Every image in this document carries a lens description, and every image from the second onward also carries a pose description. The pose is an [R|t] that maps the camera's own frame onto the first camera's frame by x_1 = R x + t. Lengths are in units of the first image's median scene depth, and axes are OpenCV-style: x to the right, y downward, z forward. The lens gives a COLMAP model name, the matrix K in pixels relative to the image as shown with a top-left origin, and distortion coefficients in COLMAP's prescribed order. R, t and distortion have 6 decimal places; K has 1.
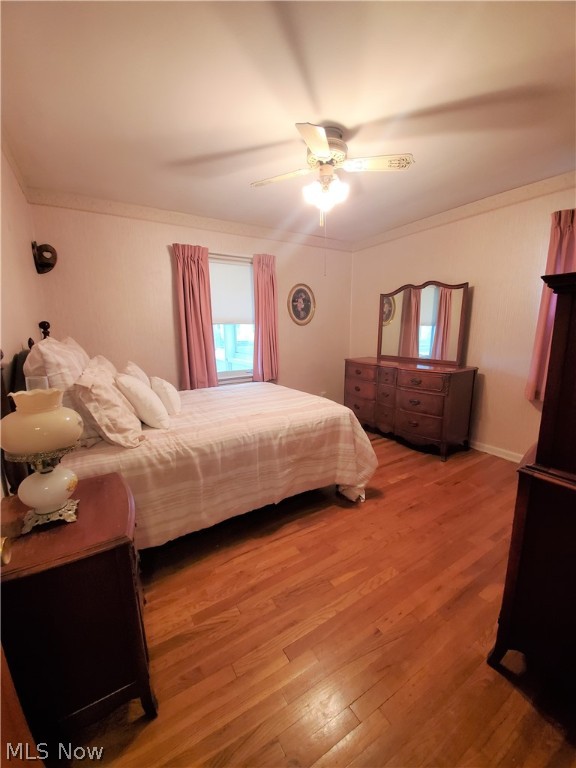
lens RADIAL K [[304.9, 0, 281.5], [0, 304.9, 385.0], [0, 0, 1]] dist [0.018171, -0.016398]
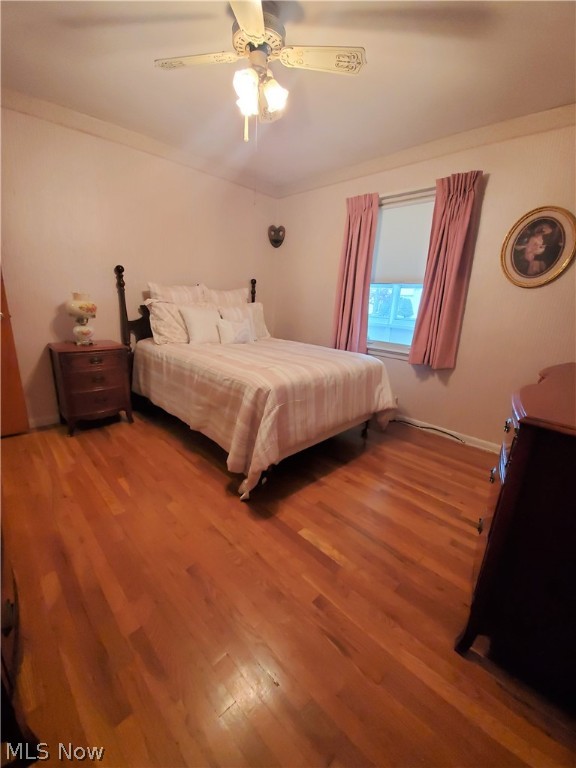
lens RADIAL K [[304.9, 0, 281.5], [0, 304.9, 385.0], [0, 0, 1]] dist [0.018171, -0.016398]
pose [[0.225941, 0.291036, -0.929650, 0.845371], [-0.234550, 0.942505, 0.238056, -0.097493], [0.945482, 0.164263, 0.281213, 0.751174]]
